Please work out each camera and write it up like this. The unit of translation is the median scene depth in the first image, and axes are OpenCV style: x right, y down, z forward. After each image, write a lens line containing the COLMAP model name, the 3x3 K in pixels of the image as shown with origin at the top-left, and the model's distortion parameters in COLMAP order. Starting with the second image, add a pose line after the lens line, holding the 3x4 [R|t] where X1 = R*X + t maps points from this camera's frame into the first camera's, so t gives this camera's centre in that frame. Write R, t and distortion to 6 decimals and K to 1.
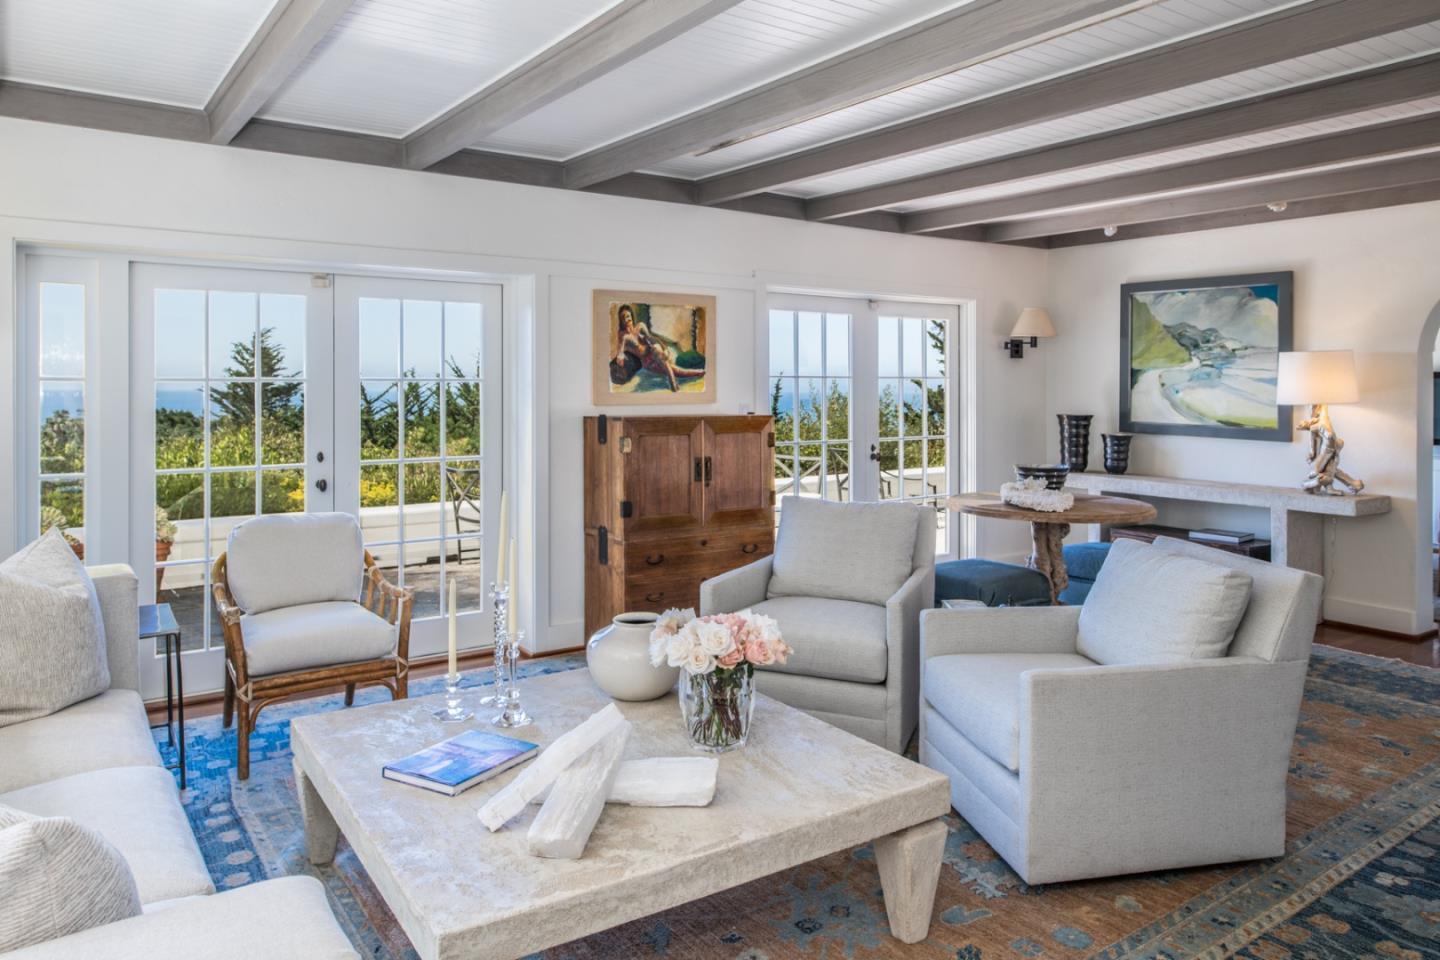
lens RADIAL K [[994.9, 0, 718.1], [0, 994.9, 469.8], [0, 0, 1]] dist [0.009245, -0.002141]
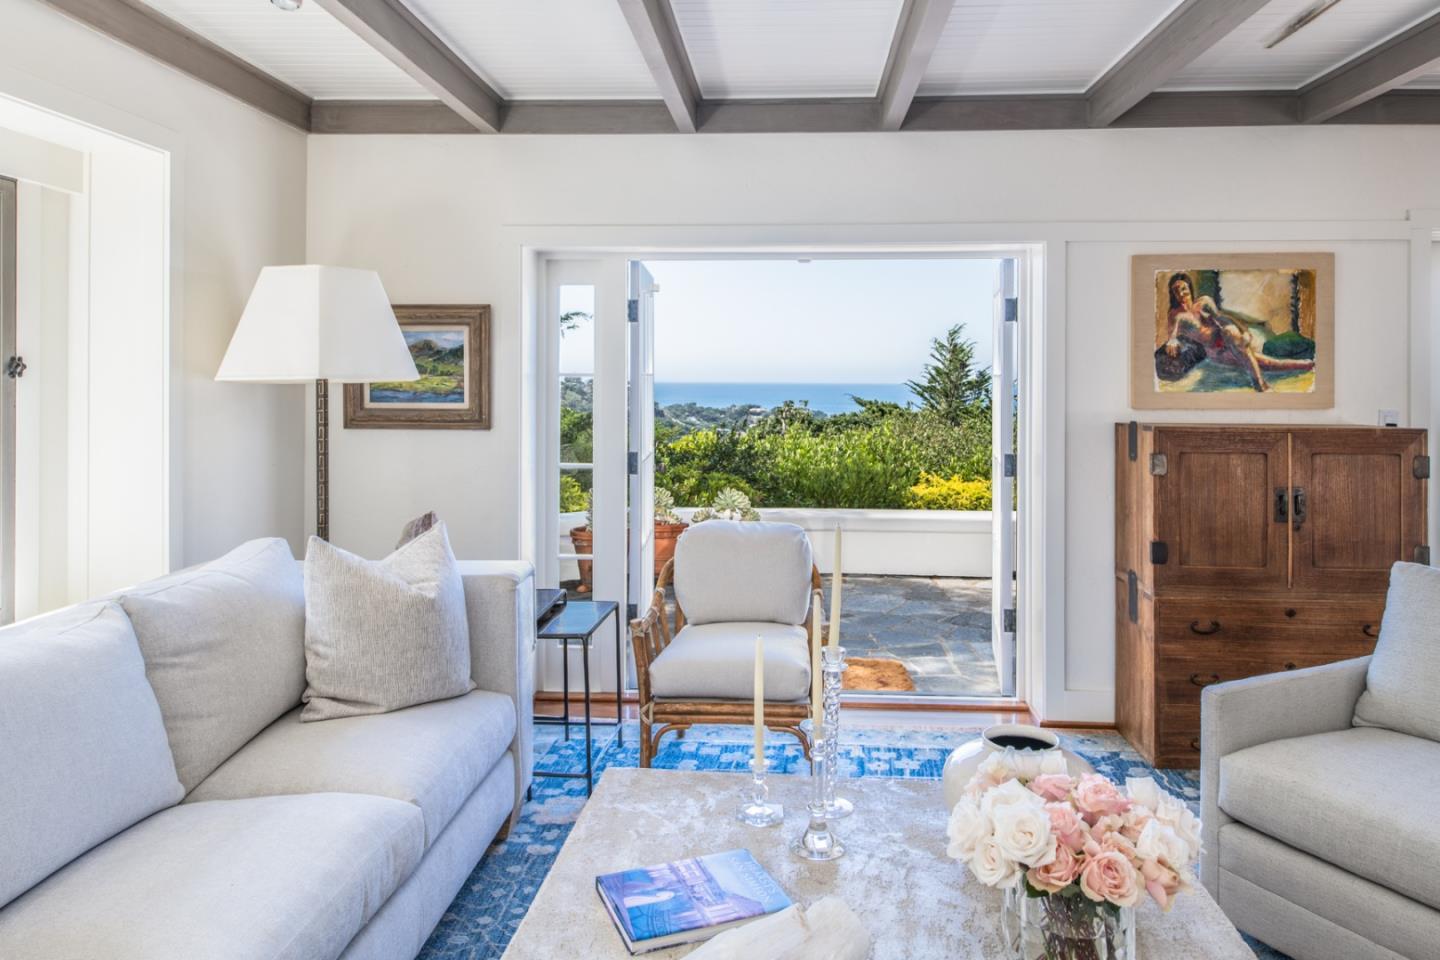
lens RADIAL K [[994.9, 0, 730.2], [0, 994.9, 419.4], [0, 0, 1]] dist [0.009245, -0.002141]
pose [[0.782440, 0.027502, -0.622118, 0.108336], [-0.055366, 0.998140, -0.025509, -0.020546], [0.620260, 0.054404, 0.782508, 0.222185]]
